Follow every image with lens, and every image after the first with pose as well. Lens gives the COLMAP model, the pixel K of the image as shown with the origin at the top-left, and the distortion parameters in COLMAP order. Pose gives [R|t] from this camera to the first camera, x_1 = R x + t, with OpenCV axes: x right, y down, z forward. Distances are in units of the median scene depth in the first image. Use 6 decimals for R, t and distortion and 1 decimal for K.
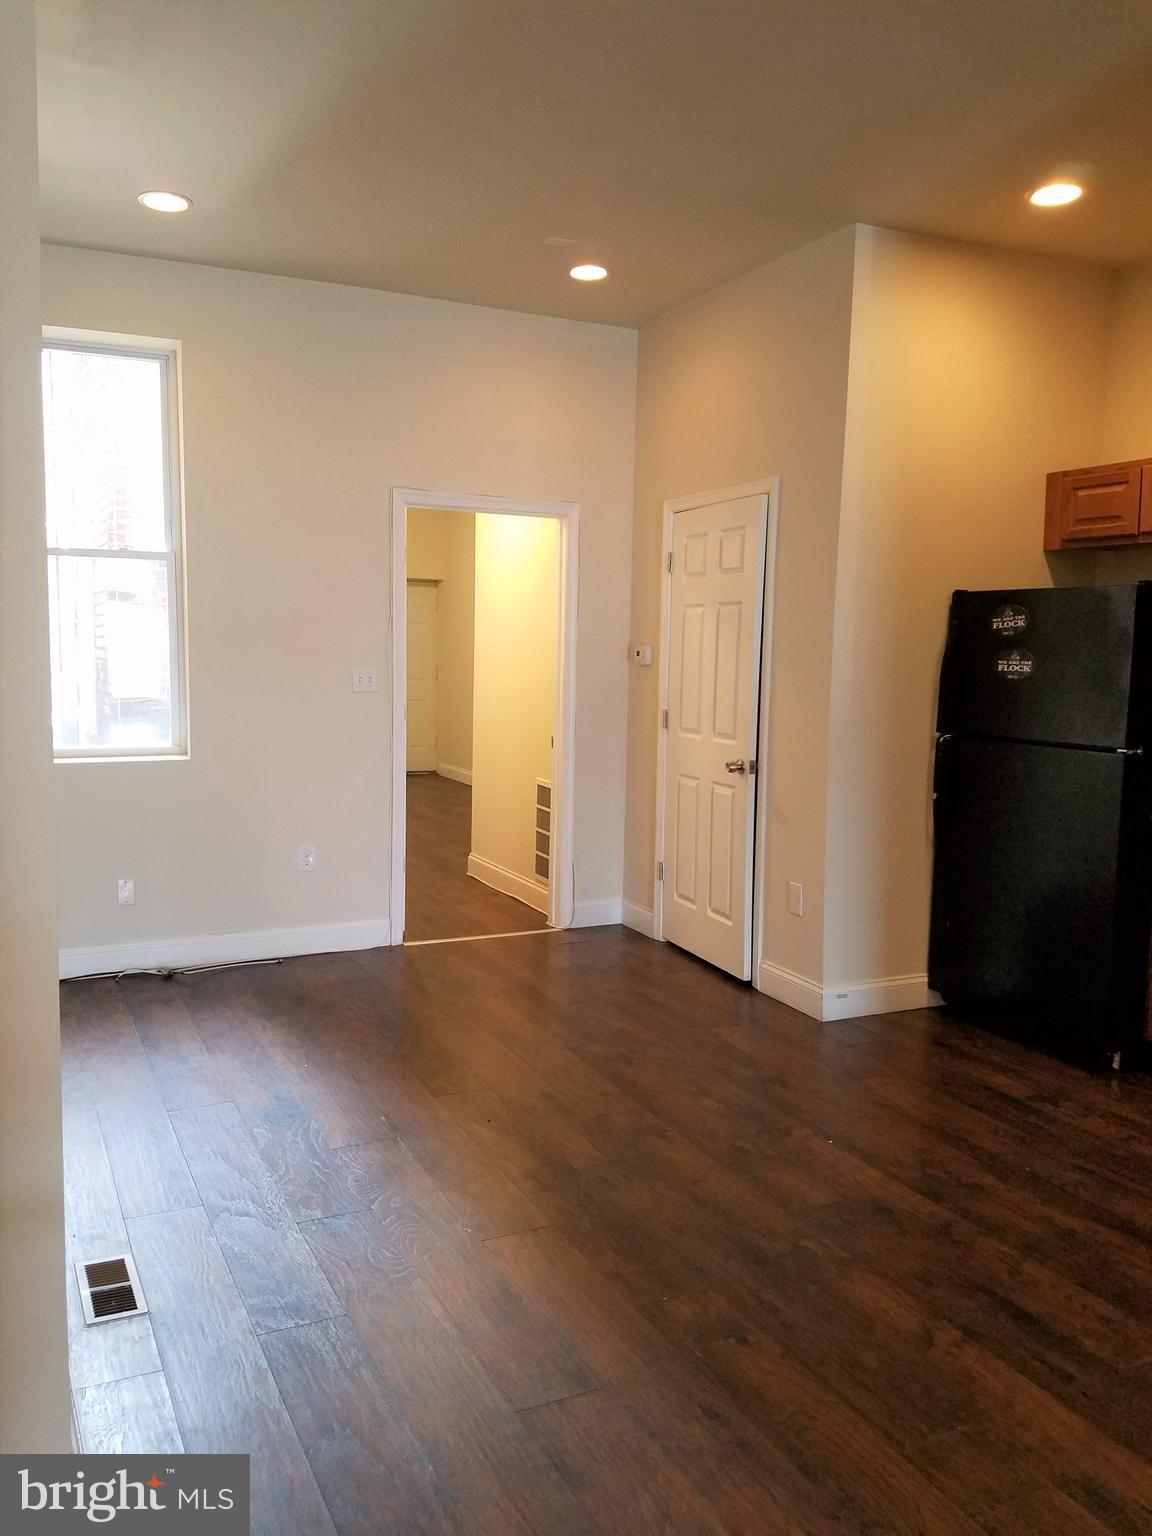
lens RADIAL K [[1219.2, 0, 576.0], [0, 1219.2, 768.0], [0, 0, 1]] dist [0.005518, -0.050729]
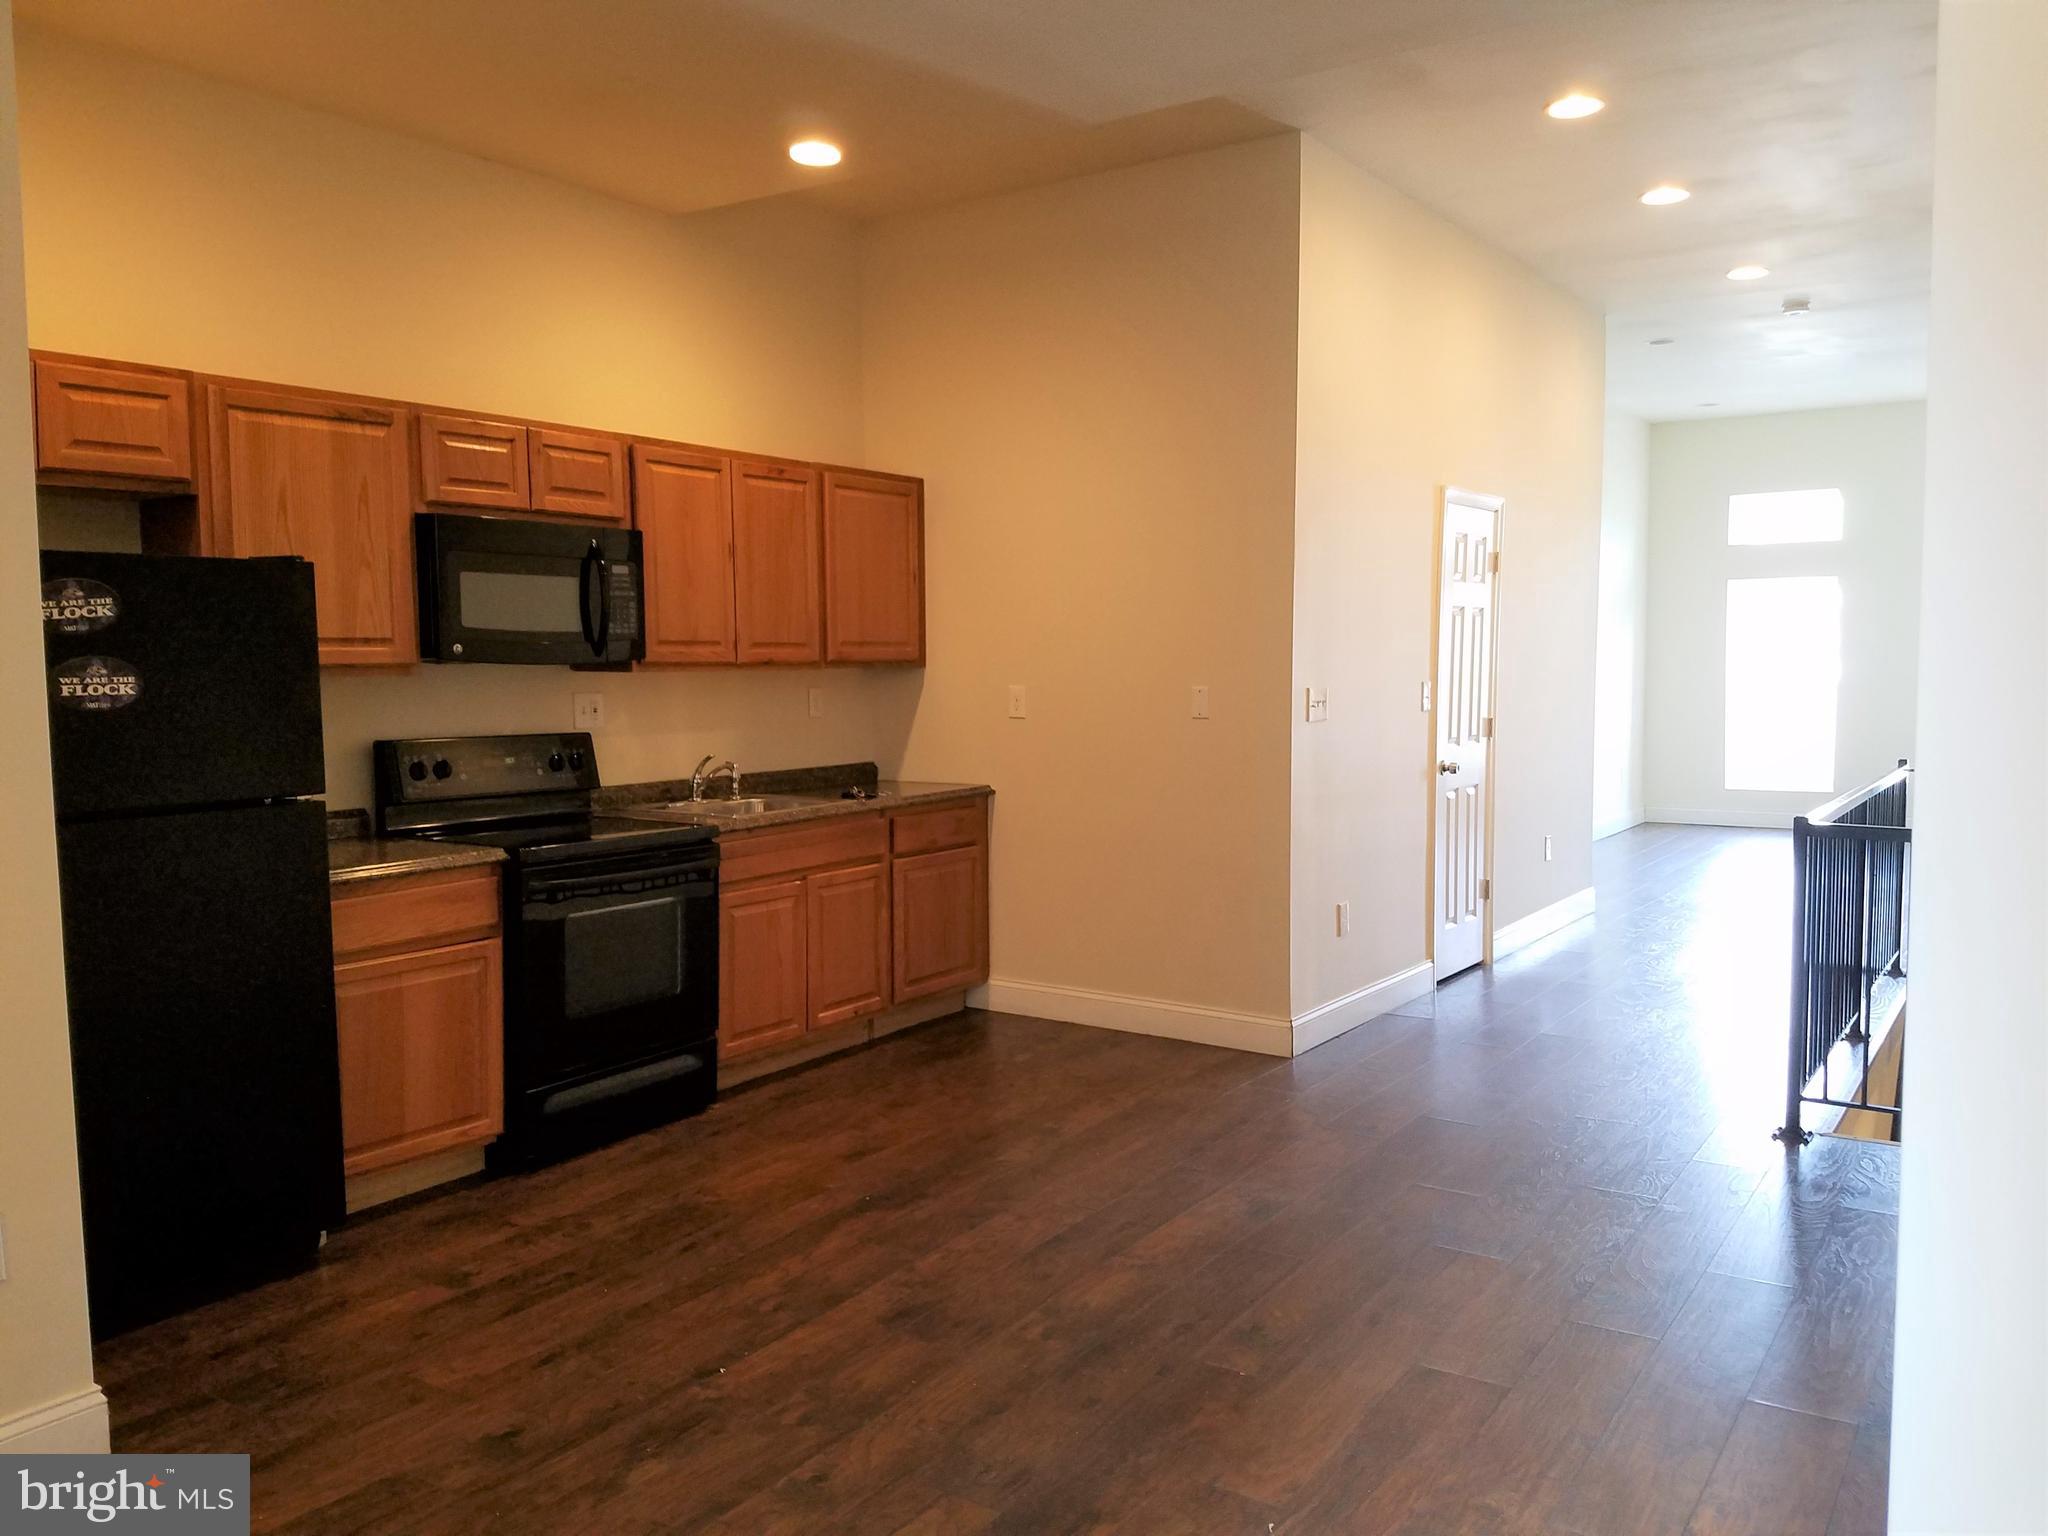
lens RADIAL K [[1499.4, 0, 996.9], [0, 1499.4, 787.4], [0, 0, 1]] dist [0.246173, -0.438305]
pose [[-0.488338, -0.083759, 0.868626, -0.590343], [0.090864, 0.985092, 0.146073, -0.129299], [-0.867911, 0.150260, -0.473447, 1.217889]]
